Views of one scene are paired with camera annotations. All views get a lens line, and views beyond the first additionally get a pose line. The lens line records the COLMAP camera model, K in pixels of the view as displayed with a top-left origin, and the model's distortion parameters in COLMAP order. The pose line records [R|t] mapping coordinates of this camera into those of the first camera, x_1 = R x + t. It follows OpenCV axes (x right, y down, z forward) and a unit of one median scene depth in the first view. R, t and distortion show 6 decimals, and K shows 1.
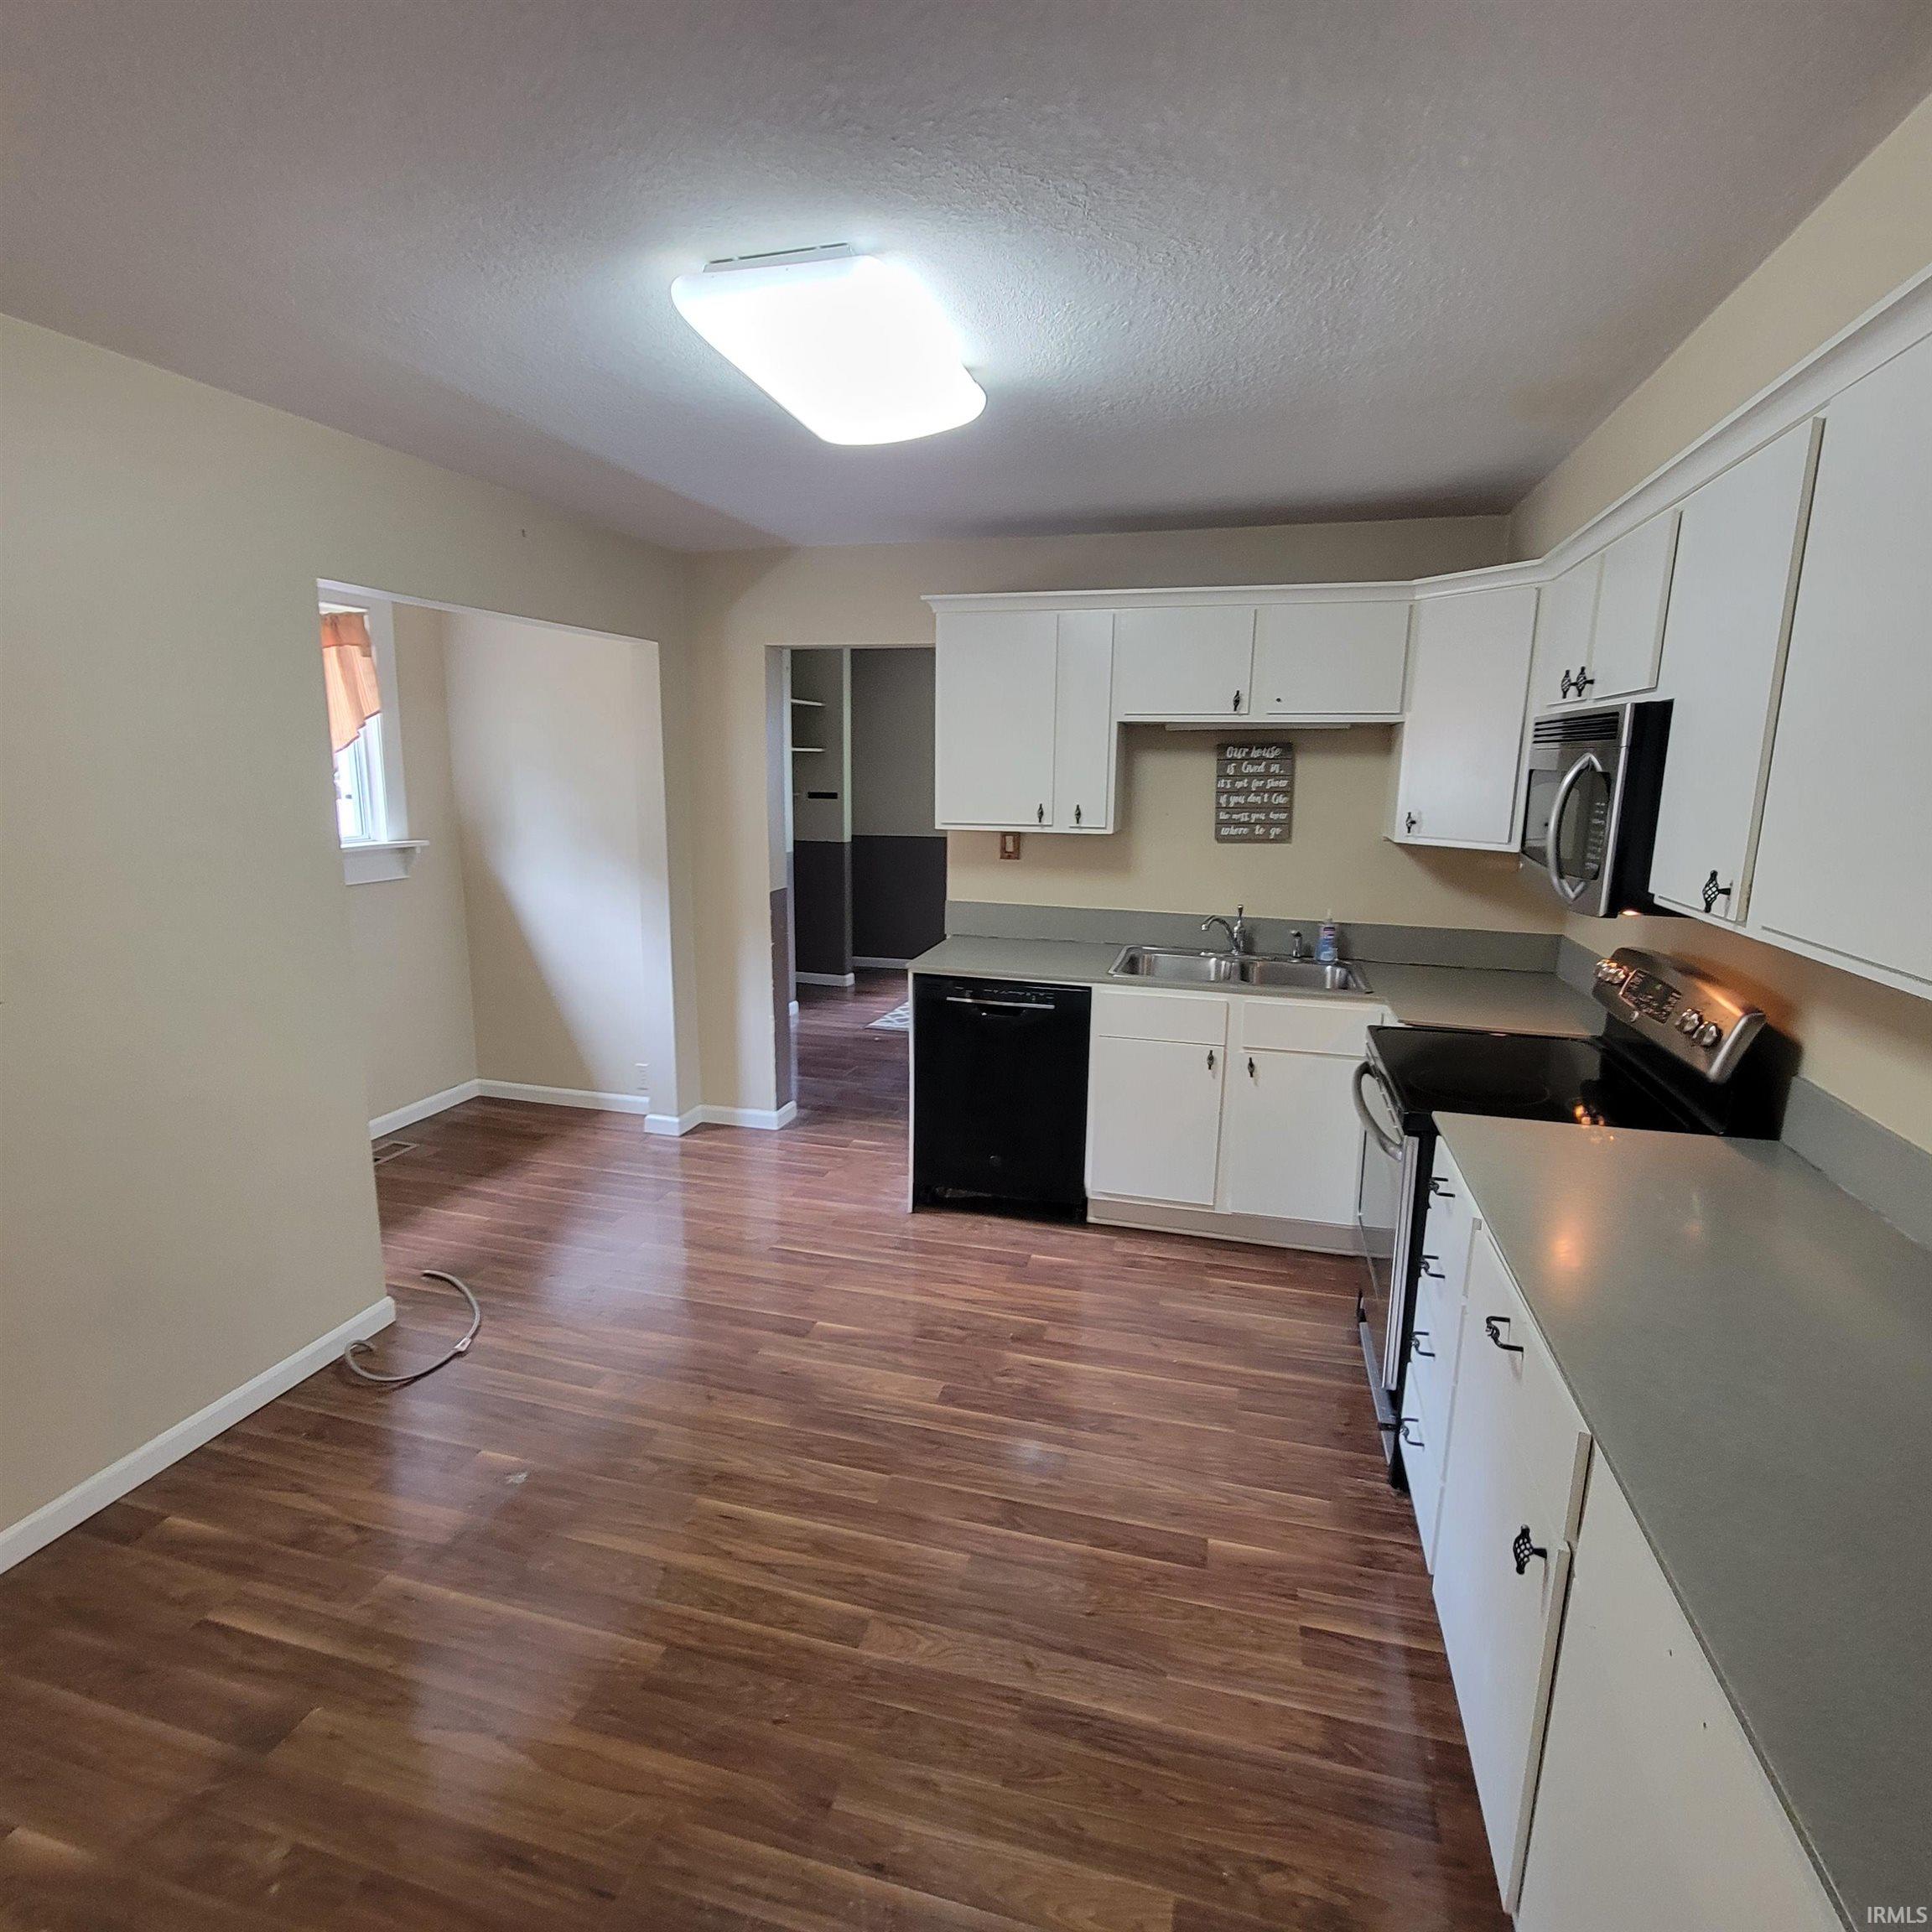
lens RADIAL K [[1052.2, 0, 957.1], [0, 1052.2, 971.1], [0, 0, 1]] dist [-0.012383, 0.002359]
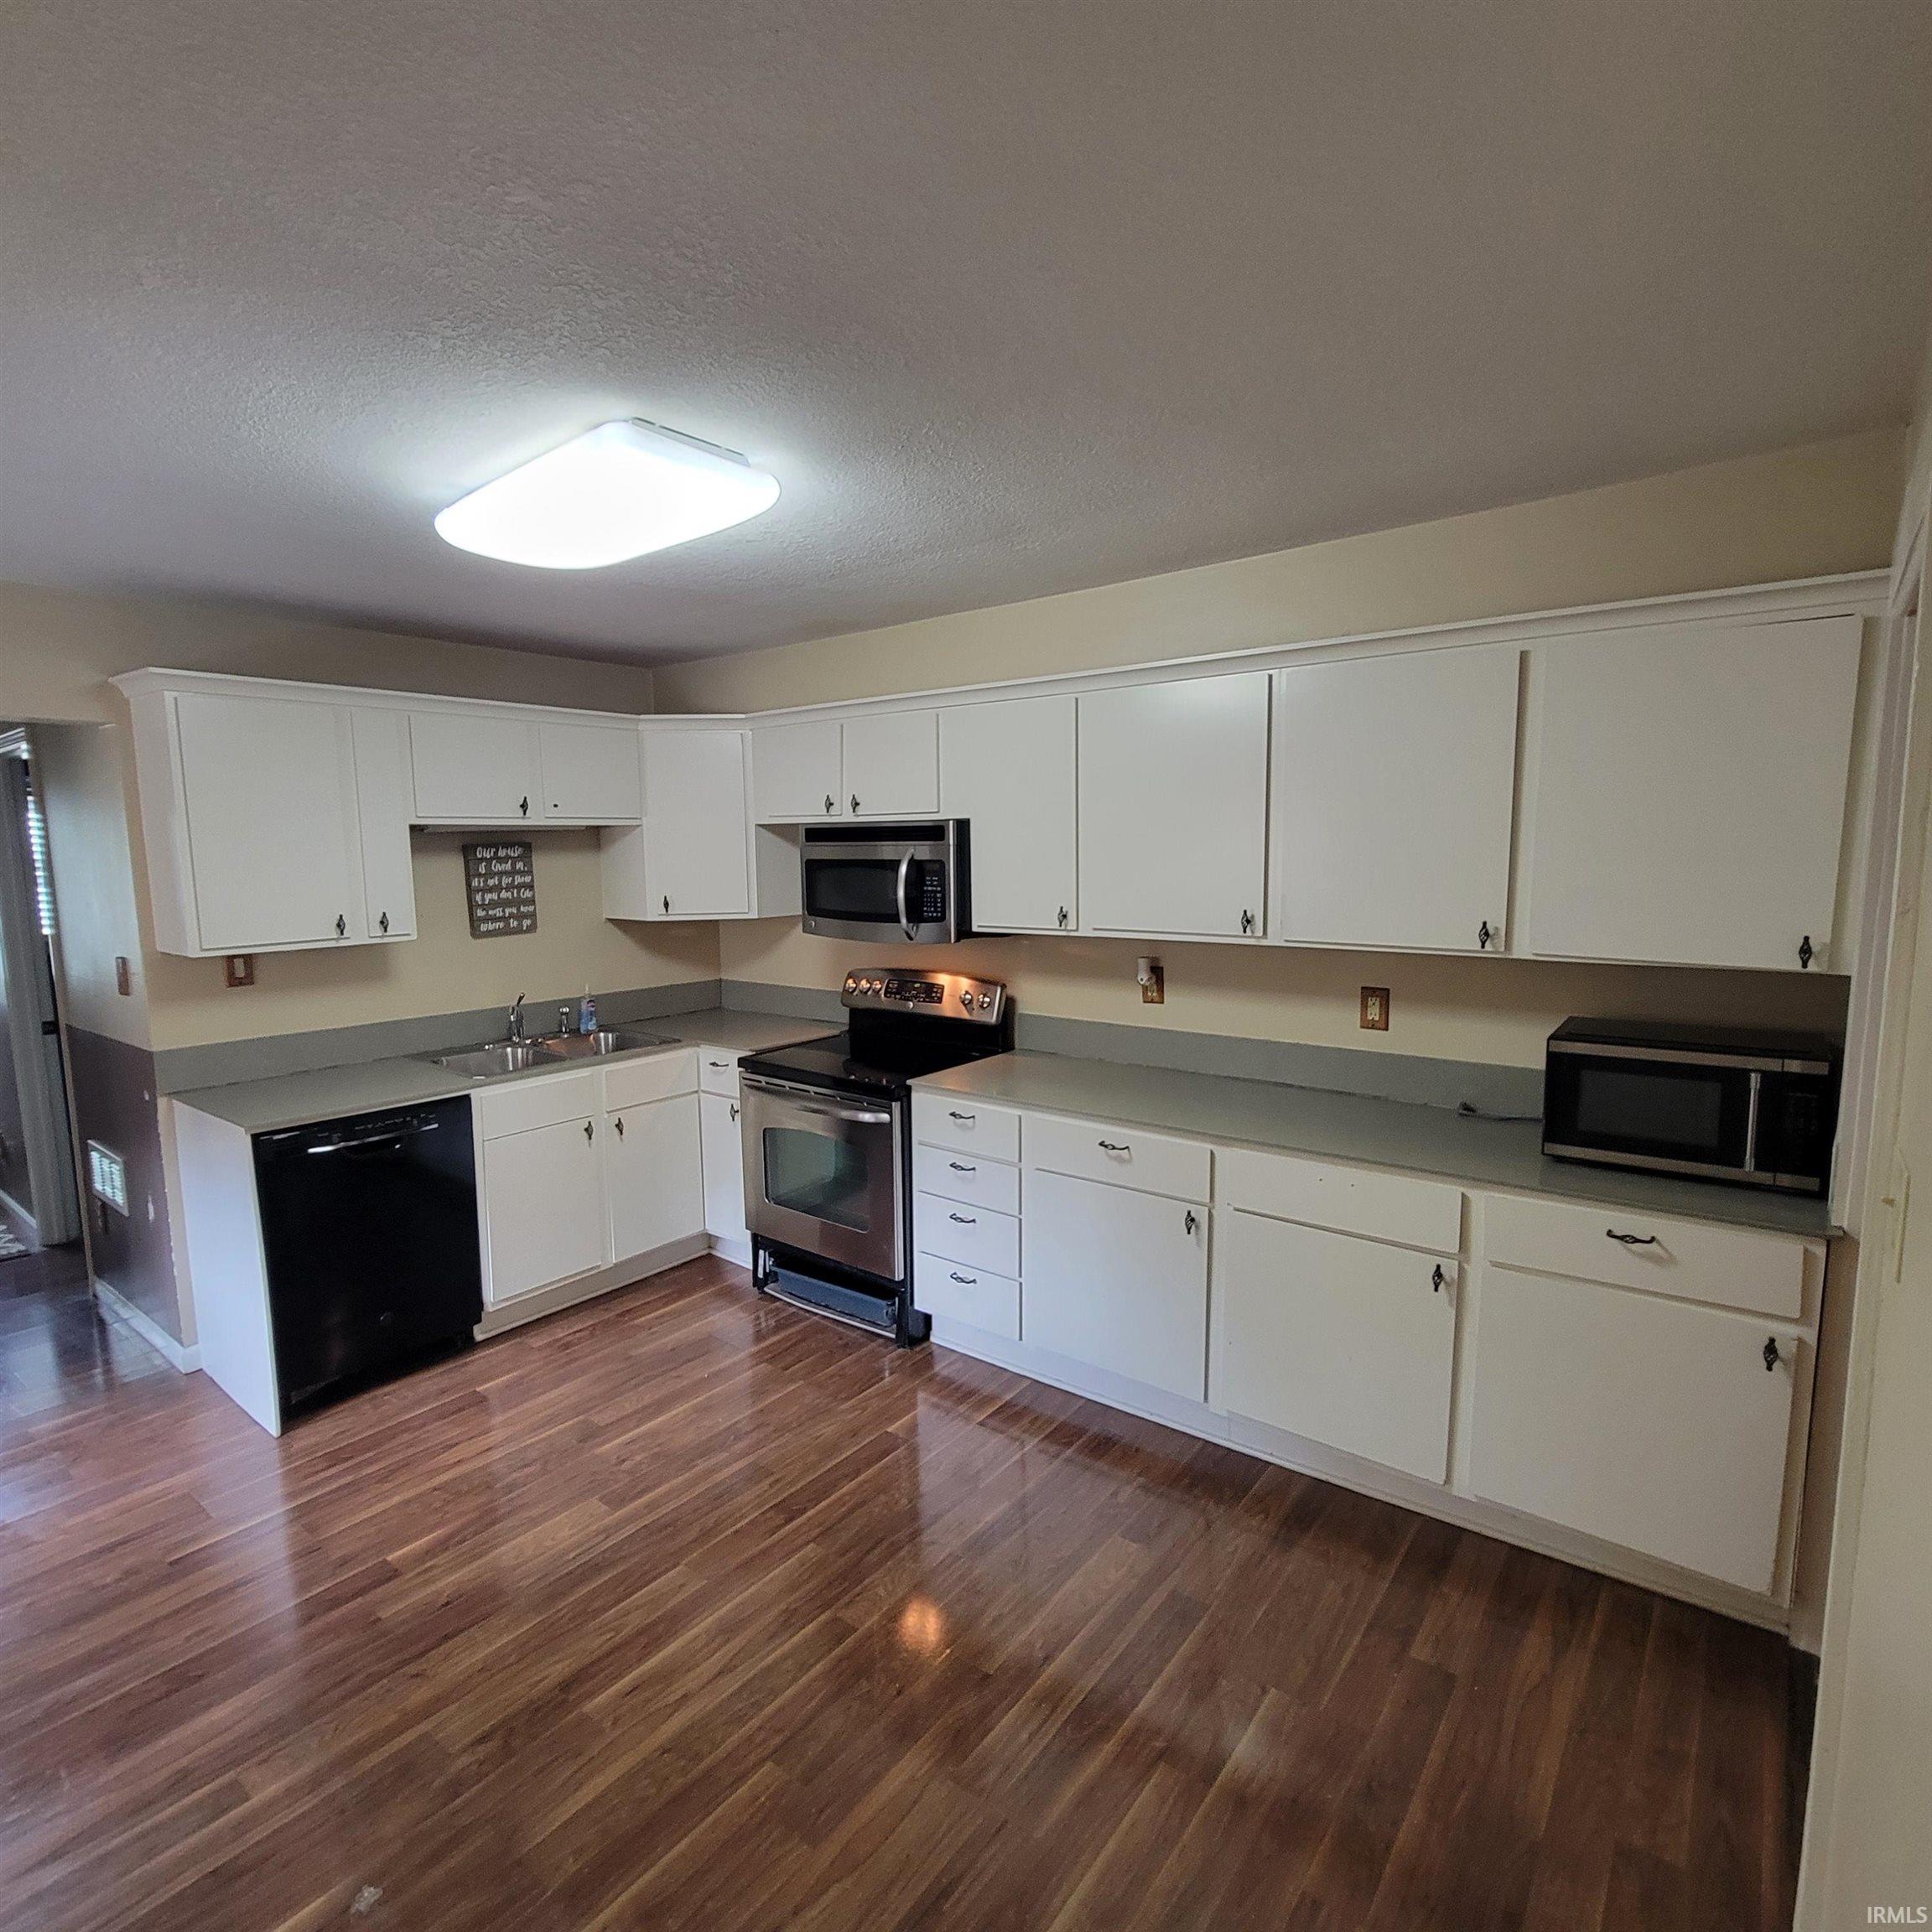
lens RADIAL K [[1052.2, 0, 962.2], [0, 1052.2, 969.4], [0, 0, 1]] dist [-0.012383, 0.002359]
pose [[0.390662, -0.130531, 0.911233, -0.558027], [0.202760, 0.977786, 0.053138, -0.056126], [-0.897926, 0.164002, 0.408450, 0.171186]]
